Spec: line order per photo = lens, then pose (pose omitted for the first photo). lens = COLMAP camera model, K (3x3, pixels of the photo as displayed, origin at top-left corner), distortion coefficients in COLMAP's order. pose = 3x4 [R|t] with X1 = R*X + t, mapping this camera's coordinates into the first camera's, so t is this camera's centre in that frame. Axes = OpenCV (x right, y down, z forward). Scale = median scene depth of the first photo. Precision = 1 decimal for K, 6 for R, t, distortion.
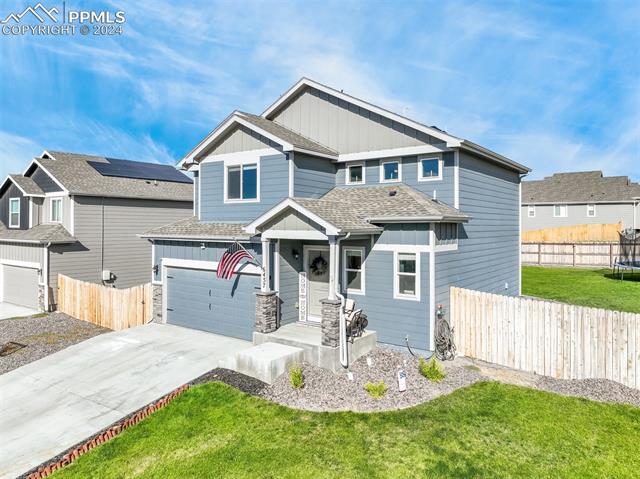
lens RADIAL K [[457.4, 0, 320.3], [0, 457.4, 226.6], [0, 0, 1]] dist [0.004308, 0.001572]
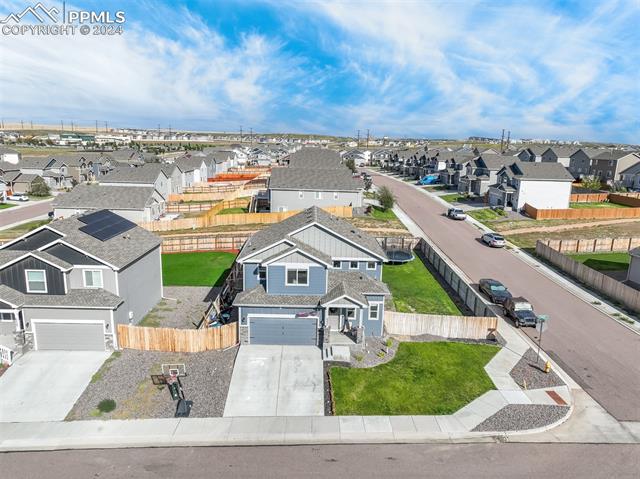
lens RADIAL K [[451.3, 0, 329.6], [0, 451.3, 240.0], [0, 0, 1]] dist [-0.002925, 0.000145]
pose [[0.783824, -0.107237, 0.611653, -1.368536], [-0.030553, 0.977124, 0.210466, -0.735050], [-0.620230, -0.183656, 0.762617, -0.698752]]
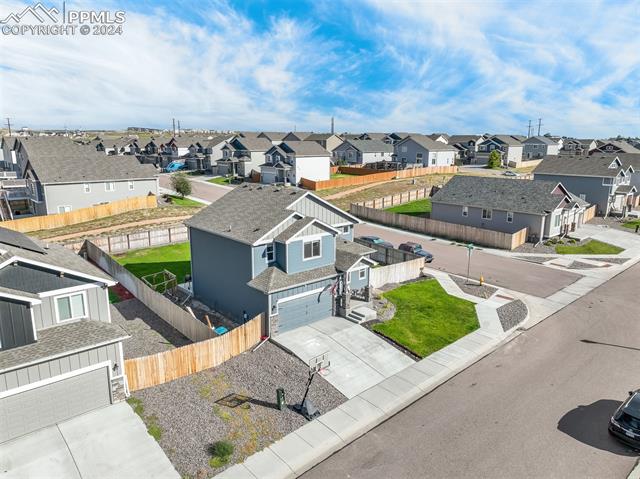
lens RADIAL K [[451.3, 0, 329.6], [0, 451.3, 240.0], [0, 0, 1]] dist [-0.002925, 0.000145]
pose [[0.191162, -0.210585, 0.958703, -2.138568], [-0.007496, 0.976373, 0.215961, -0.589356], [-0.981530, -0.048470, 0.185067, 0.567462]]
